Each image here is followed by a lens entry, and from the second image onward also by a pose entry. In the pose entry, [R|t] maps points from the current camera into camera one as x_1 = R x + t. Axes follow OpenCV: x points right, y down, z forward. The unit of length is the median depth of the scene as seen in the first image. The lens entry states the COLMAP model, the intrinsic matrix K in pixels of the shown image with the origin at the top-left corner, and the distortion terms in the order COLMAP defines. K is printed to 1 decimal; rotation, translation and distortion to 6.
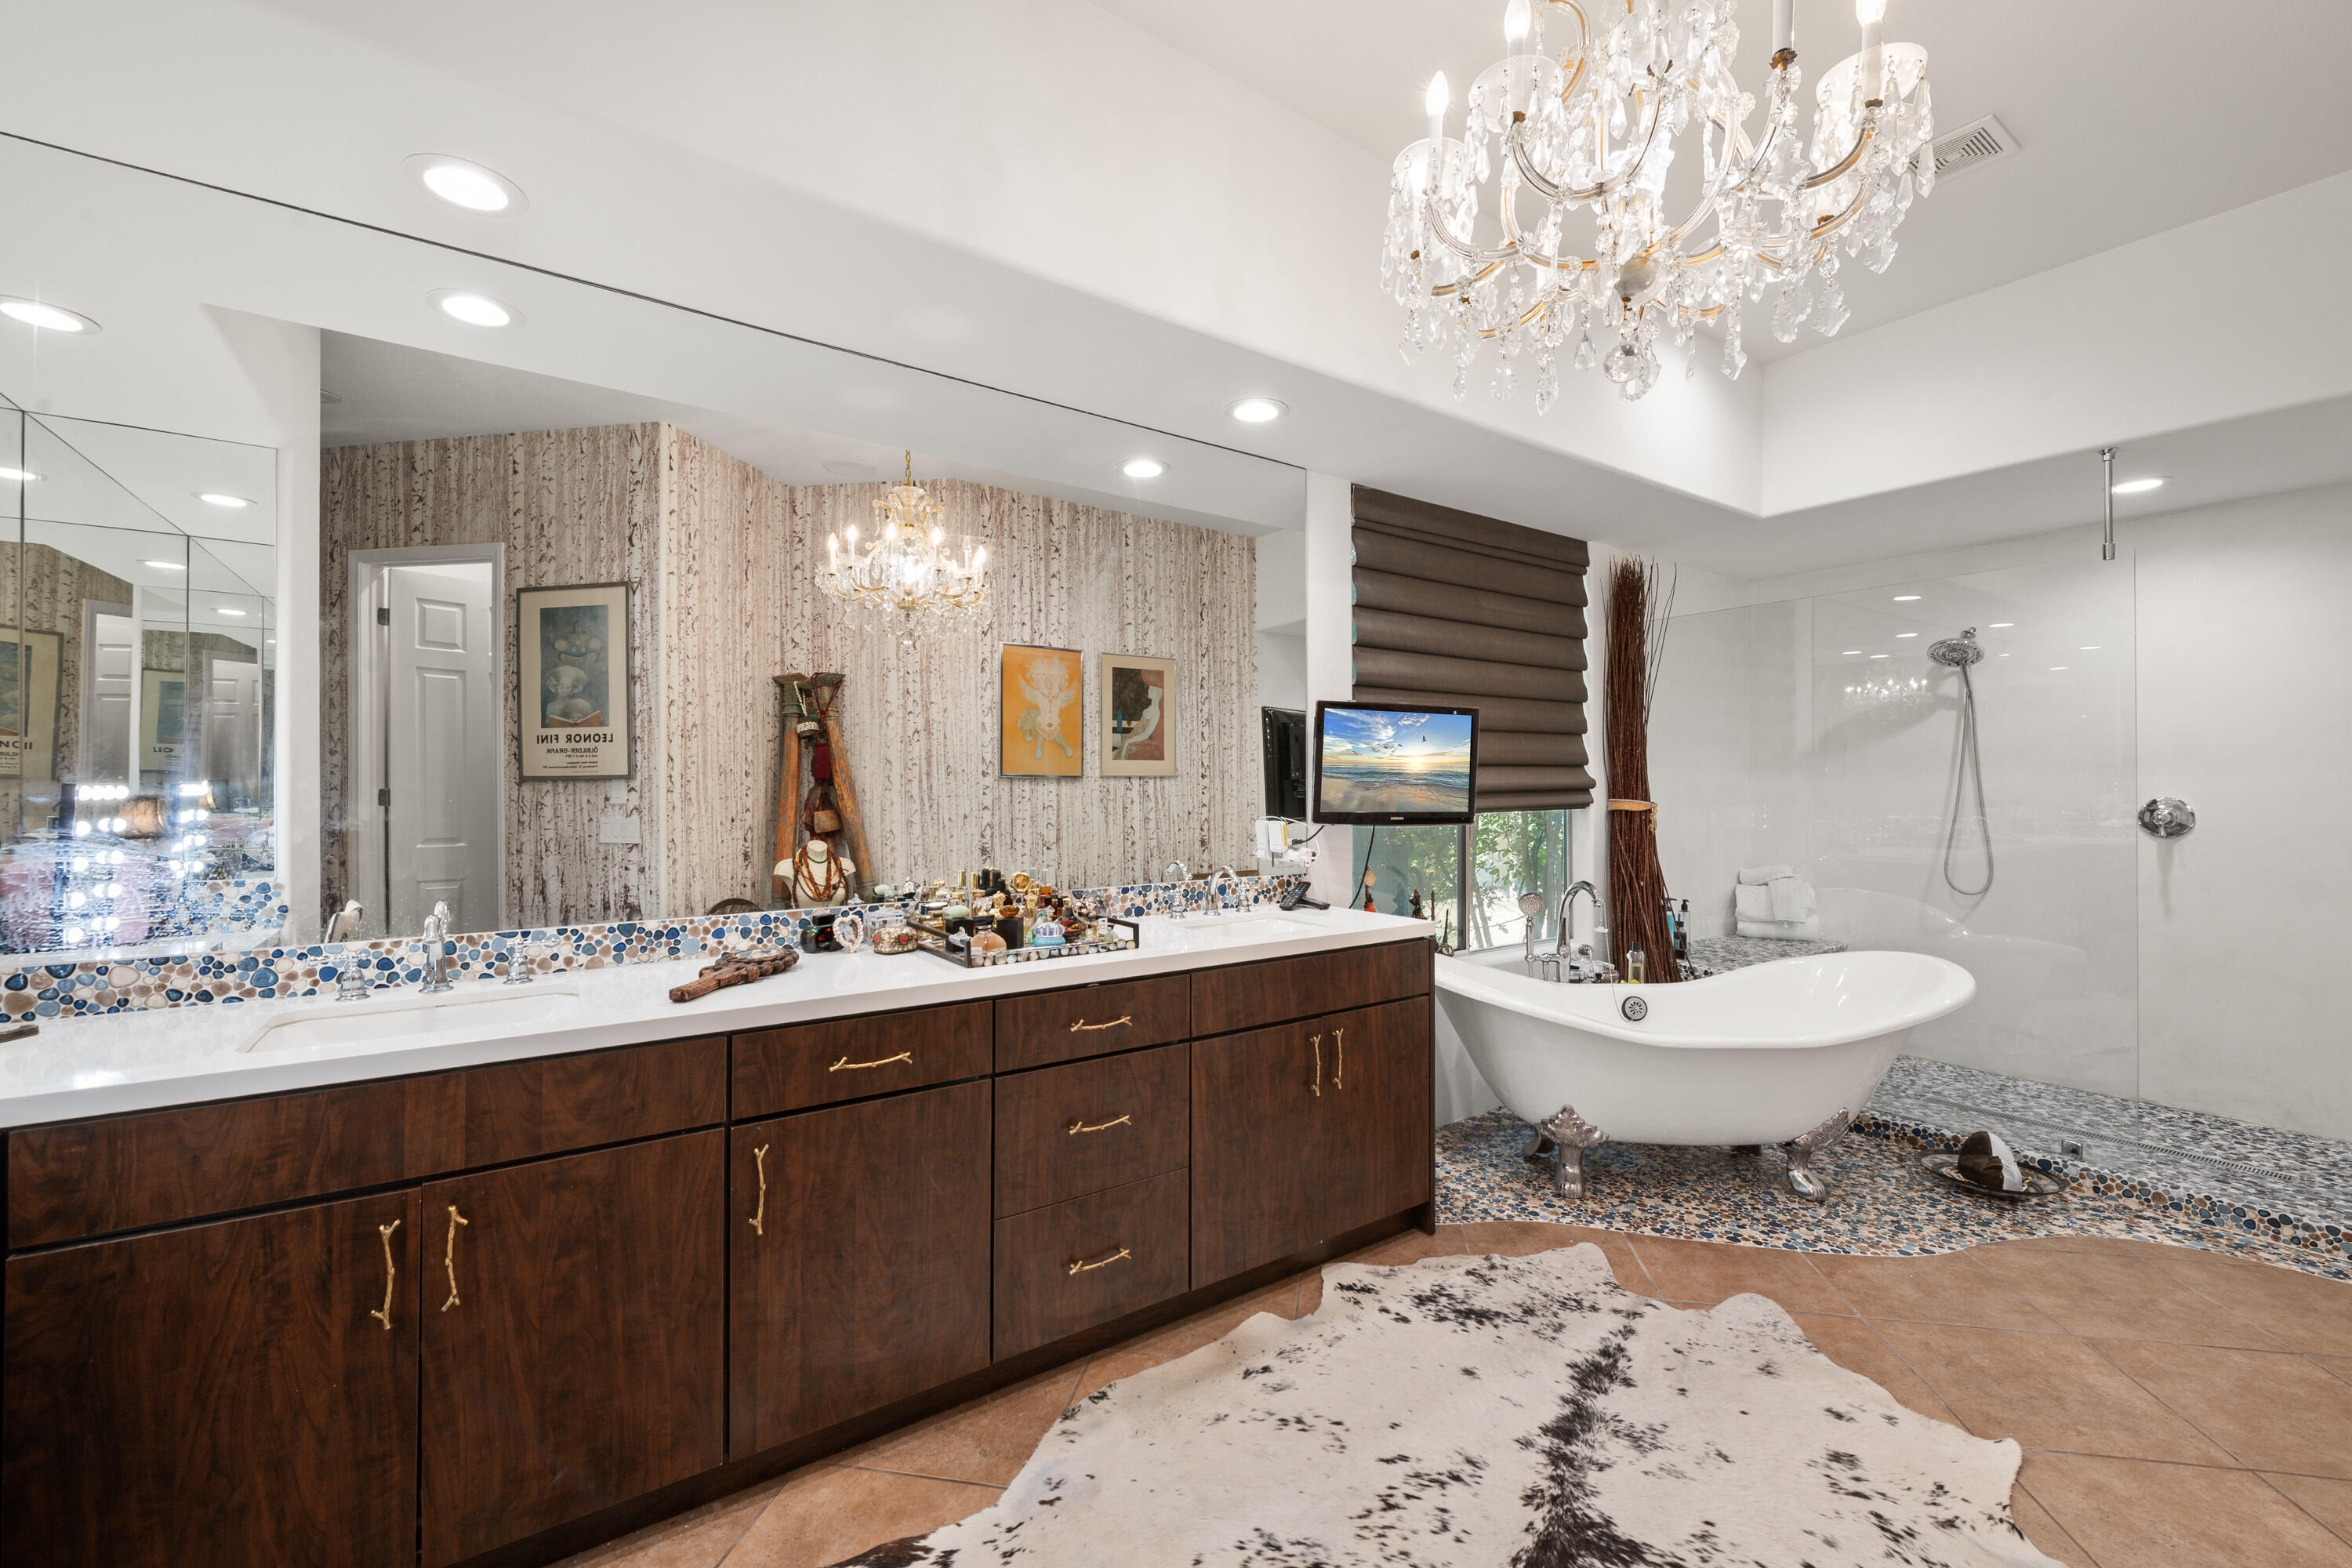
lens RADIAL K [[937.6, 0, 1177.6], [0, 937.6, 776.3], [0, 0, 1]] dist [0.002967, -0.003384]
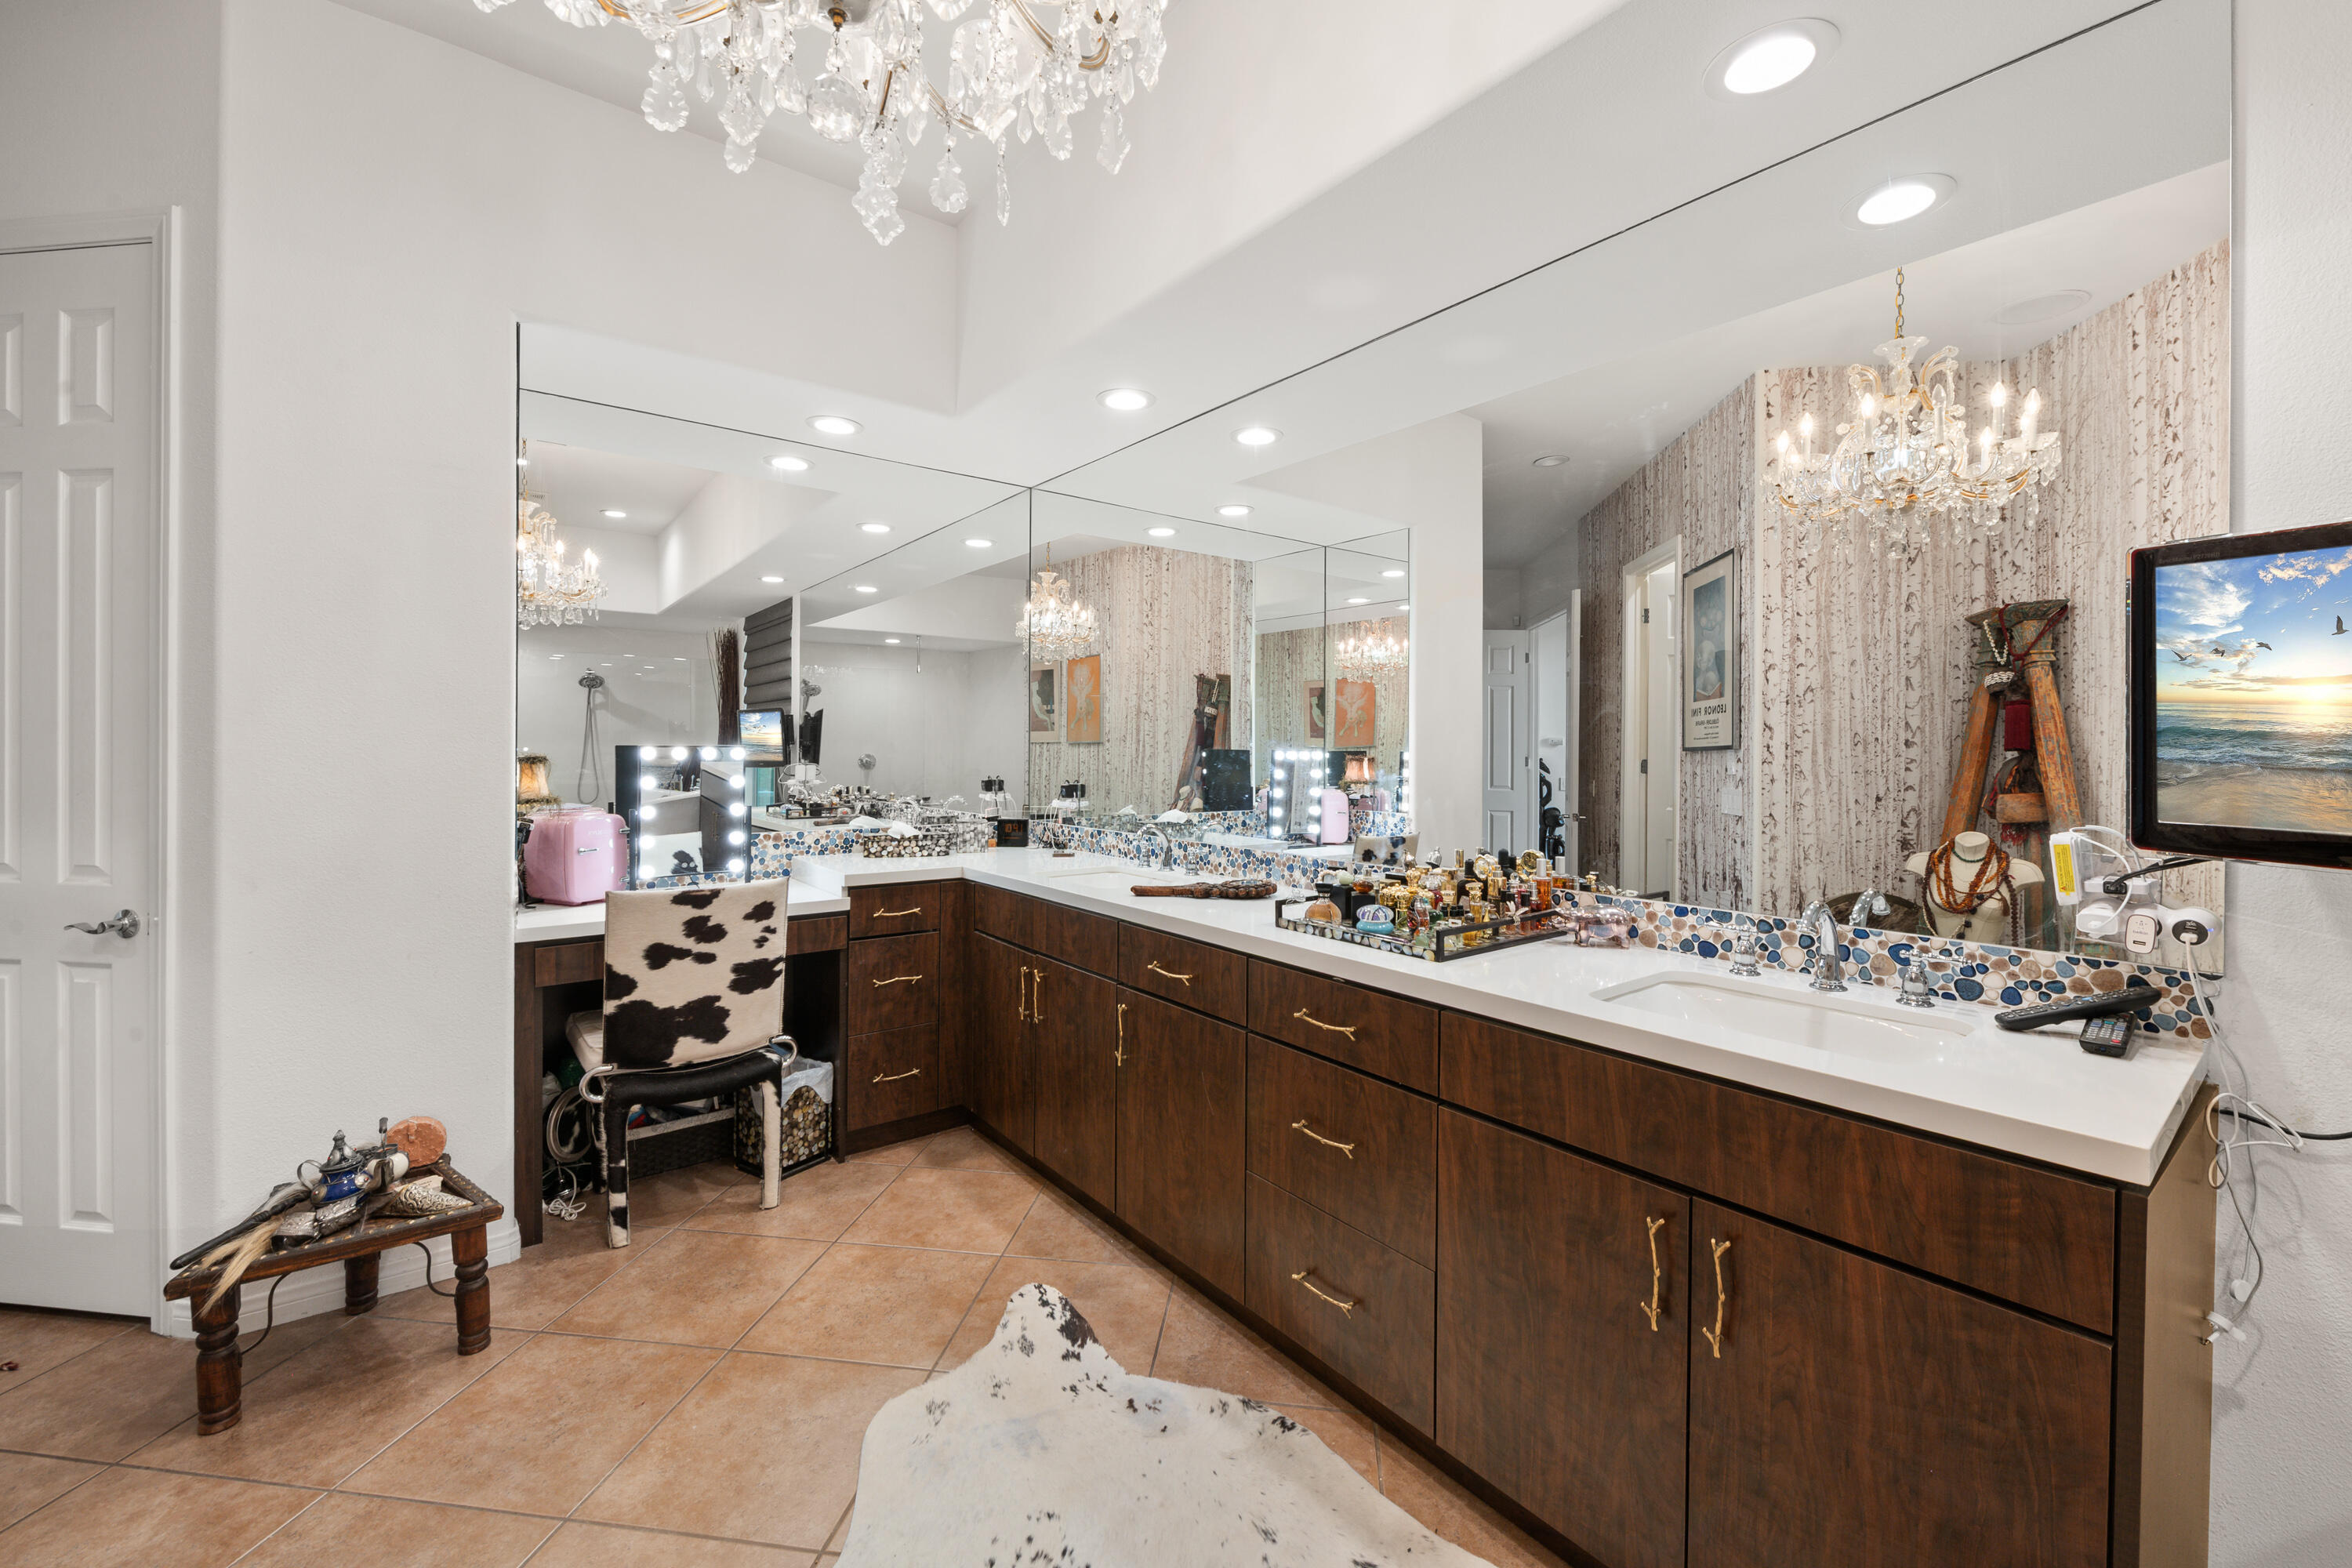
lens RADIAL K [[937.6, 0, 1196.2], [0, 937.6, 751.4], [0, 0, 1]] dist [0.002967, -0.003384]
pose [[0.067809, 0.001944, -0.997696, 0.576589], [-0.001221, 0.999998, 0.001866, 0.006655], [0.997698, 0.001091, 0.067812, 0.603367]]
